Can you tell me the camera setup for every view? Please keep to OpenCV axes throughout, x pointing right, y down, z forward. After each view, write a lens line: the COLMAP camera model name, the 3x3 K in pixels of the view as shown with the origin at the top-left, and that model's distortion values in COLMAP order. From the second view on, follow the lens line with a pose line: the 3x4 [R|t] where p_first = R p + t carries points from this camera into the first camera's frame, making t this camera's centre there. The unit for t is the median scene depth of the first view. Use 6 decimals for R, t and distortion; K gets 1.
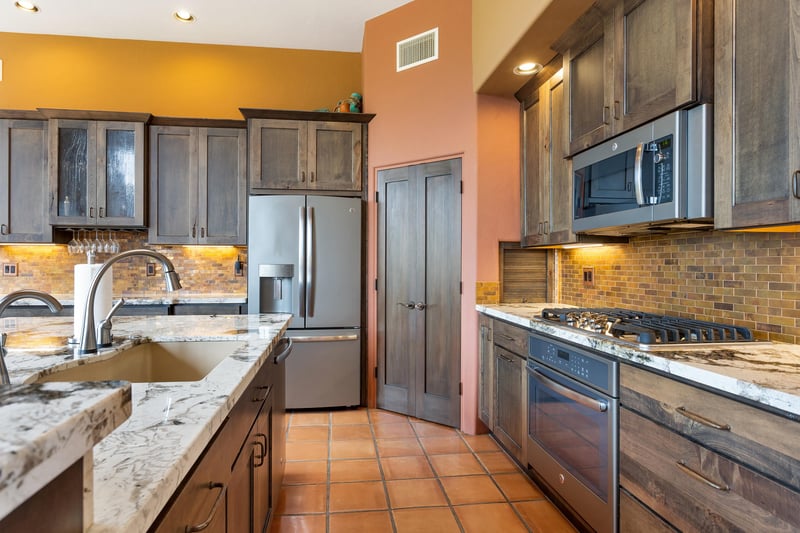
lens RADIAL K [[452.1, 0, 396.2], [0, 452.1, 265.2], [0, 0, 1]] dist [-0.009724, 0.001875]
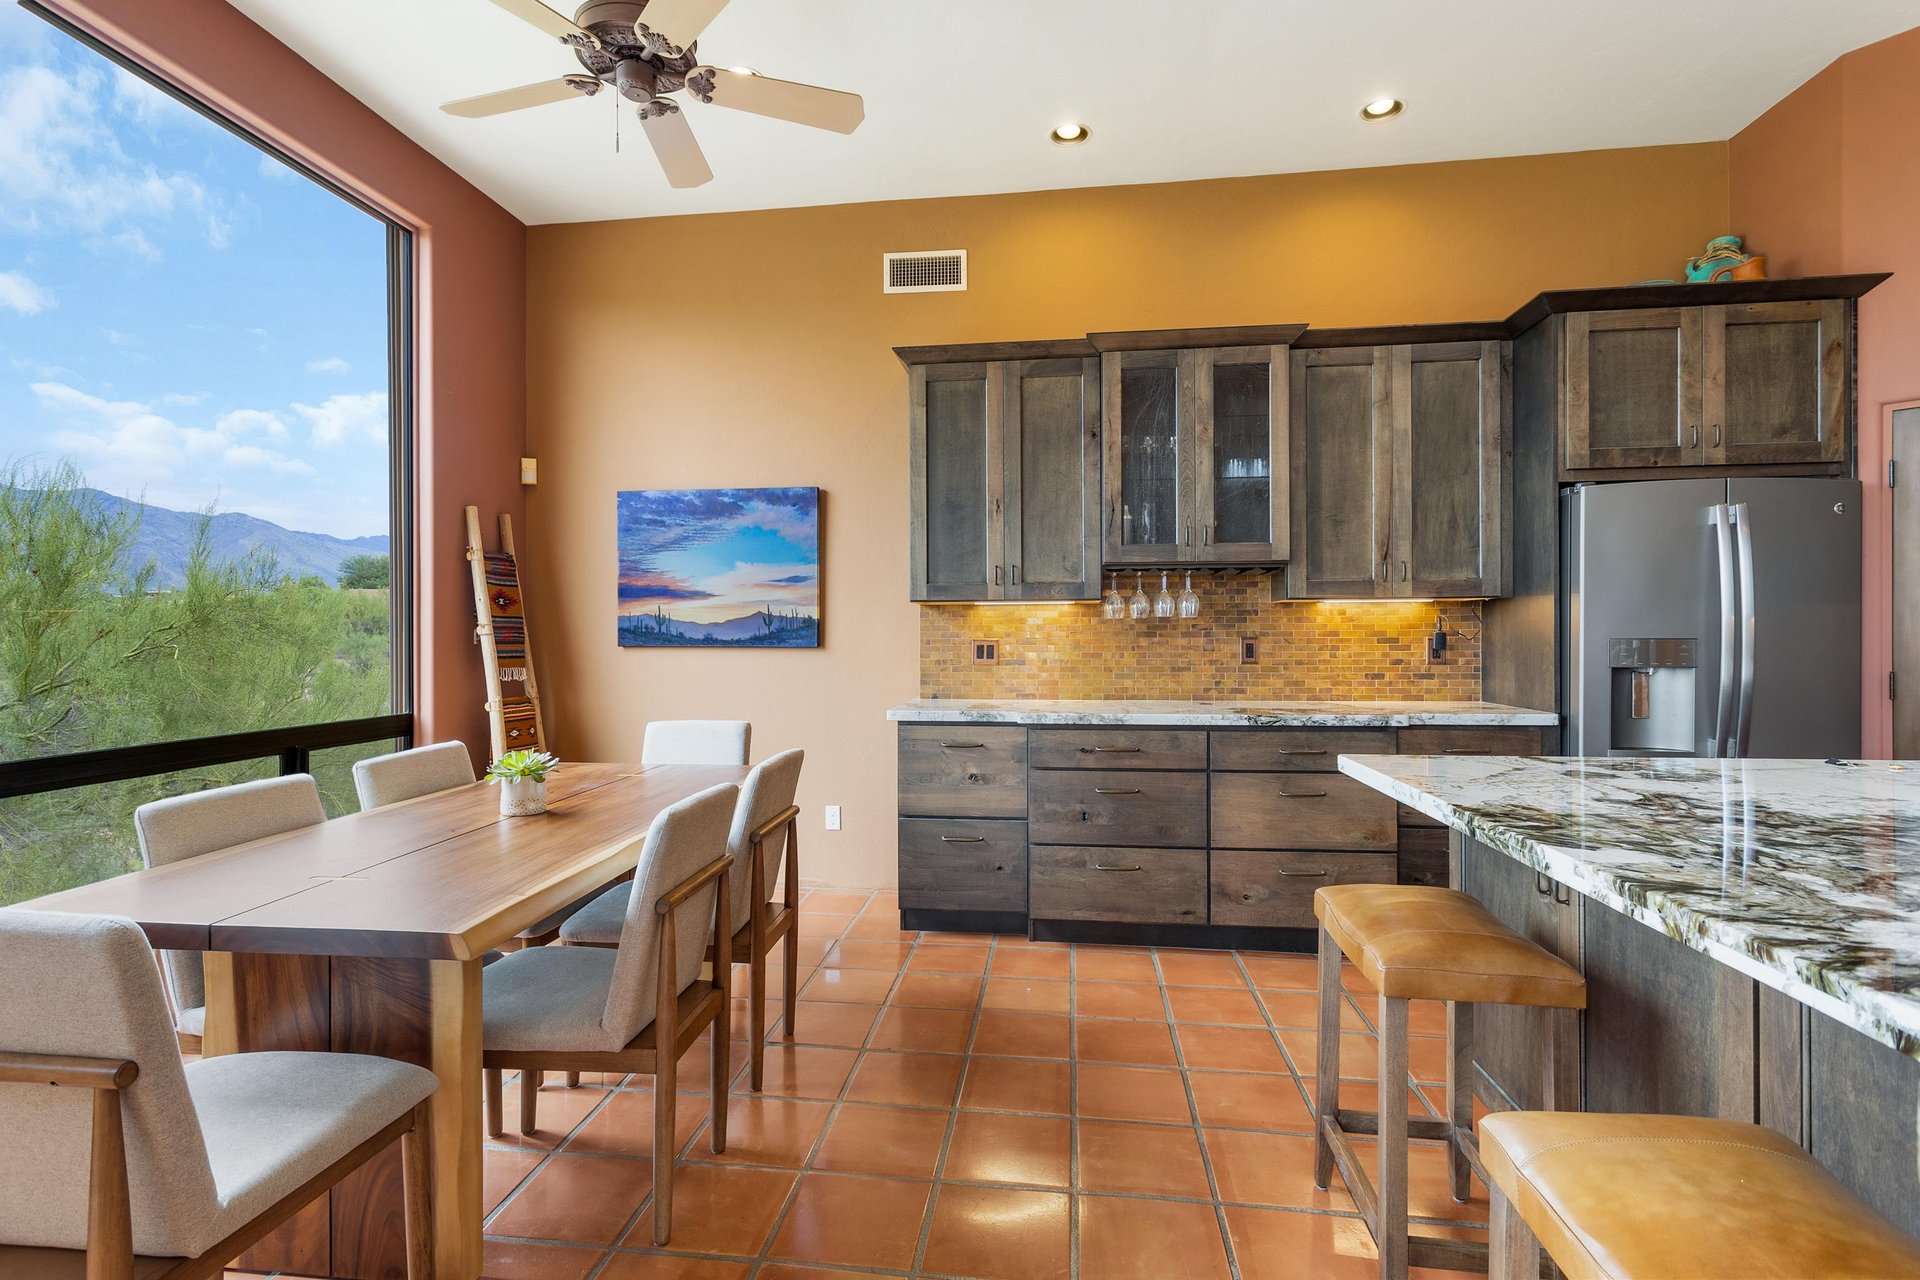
lens RADIAL K [[901.8, 0, 960.0], [0, 901.8, 640.0], [0, 0, 1]] dist [-0.000895, -0.000328]
pose [[0.966268, -0.006862, -0.257448, -0.661946], [0.008085, 0.999961, 0.003692, -0.009173], [0.257412, -0.005649, 0.966285, -0.017025]]
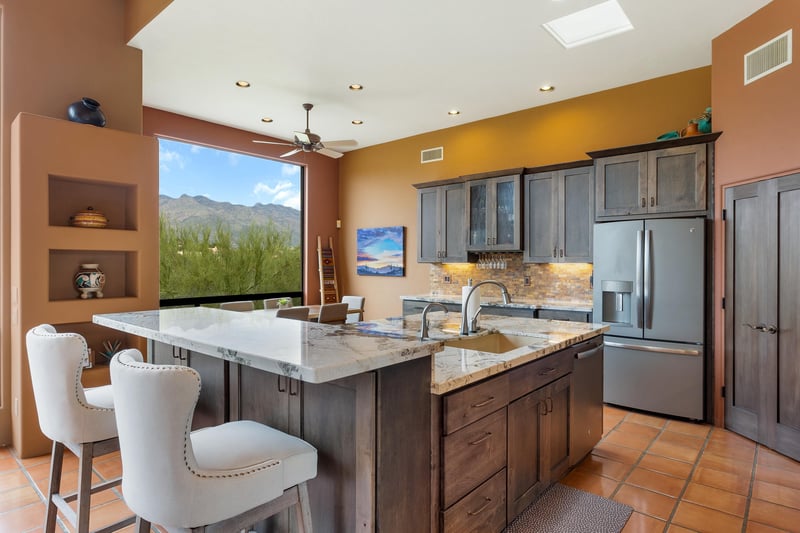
lens RADIAL K [[452.1, 0, 396.2], [0, 452.1, 265.2], [0, 0, 1]] dist [-0.009724, 0.001875]
pose [[0.662815, -0.001215, -0.748782, 0.220797], [-0.001264, 0.999995, -0.002741, -0.037055], [0.748782, 0.002763, 0.662810, -0.192727]]
